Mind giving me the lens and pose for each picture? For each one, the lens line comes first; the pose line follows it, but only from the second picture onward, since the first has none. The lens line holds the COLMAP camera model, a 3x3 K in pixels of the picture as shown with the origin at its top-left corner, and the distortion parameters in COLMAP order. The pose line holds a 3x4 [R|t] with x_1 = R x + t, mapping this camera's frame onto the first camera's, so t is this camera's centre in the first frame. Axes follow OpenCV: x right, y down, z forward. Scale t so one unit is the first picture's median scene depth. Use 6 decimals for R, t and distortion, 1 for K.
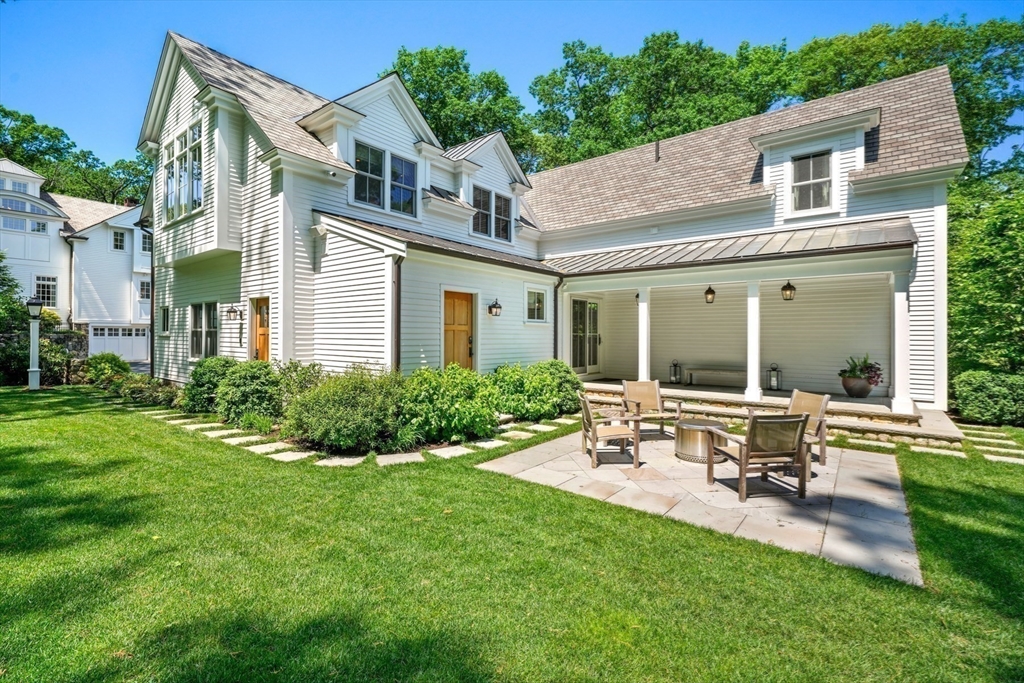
lens RADIAL K [[462.3, 0, 511.2], [0, 462.3, 330.6], [0, 0, 1]] dist [0.004797, 0.000351]
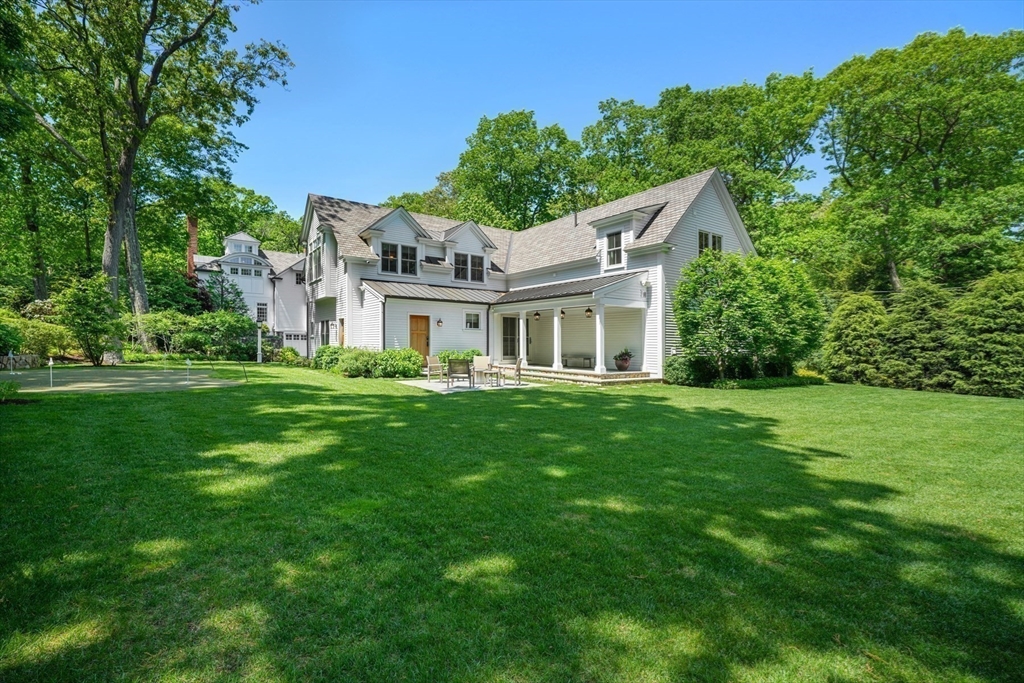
lens RADIAL K [[463.0, 0, 508.1], [0, 463.0, 352.3], [0, 0, 1]] dist [-0.000185, 0.000035]
pose [[0.957091, 0.012453, -0.289518, 0.796495], [-0.004970, 0.999635, 0.026568, 0.025007], [0.289743, -0.023990, 0.956804, -0.822998]]
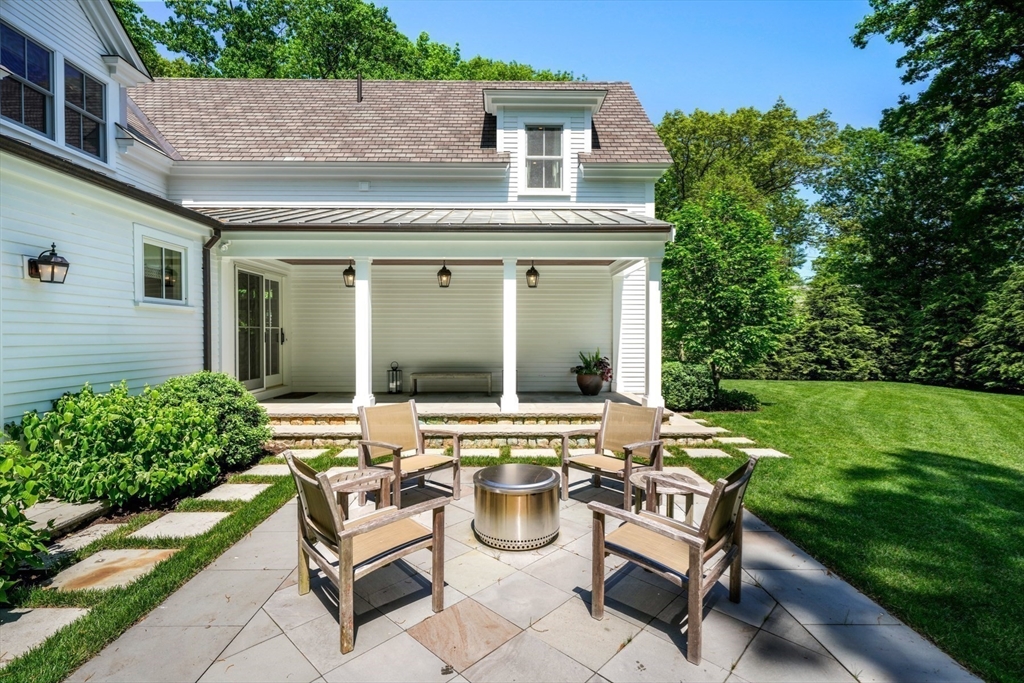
lens RADIAL K [[469.1, 0, 512.0], [0, 469.1, 341.5], [0, 0, 1]] dist [-0.001451, 0.000063]
pose [[0.772532, -0.014127, 0.634818, 0.020769], [-0.003364, 0.999647, 0.026340, 0.010614], [-0.634966, -0.022484, 0.772212, 0.343019]]
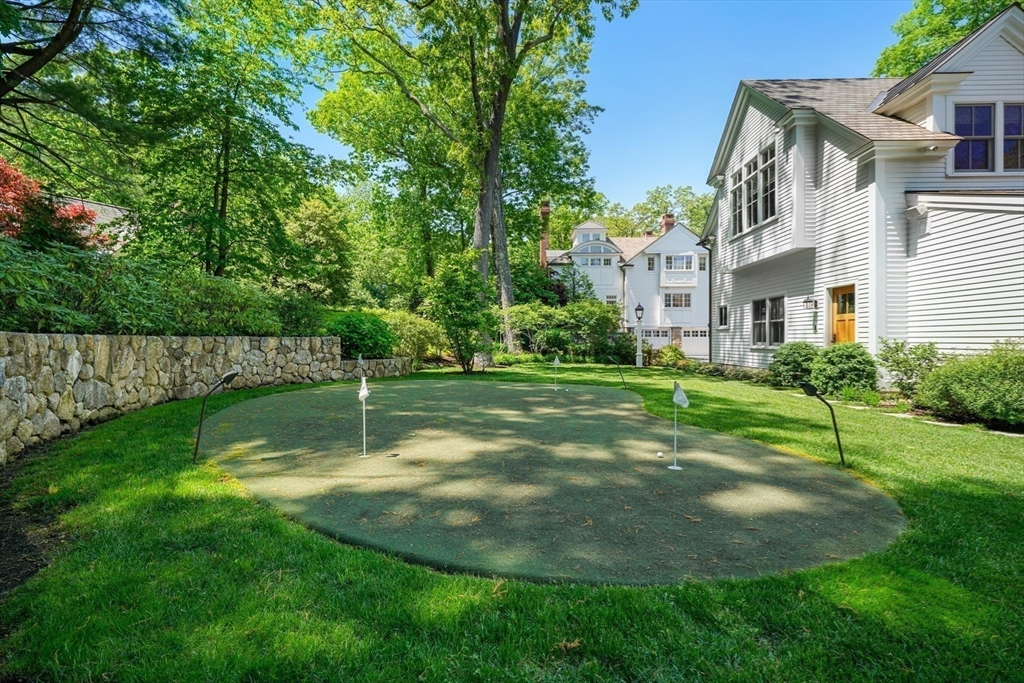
lens RADIAL K [[454.7, 0, 512.0], [0, 454.7, 341.5], [0, 0, 1]] dist [0.000996, 0.000138]
pose [[0.596855, -0.002926, -0.802344, -0.134892], [0.011602, 0.999920, 0.004984, 0.040661], [0.802265, -0.012283, 0.596841, -0.236413]]
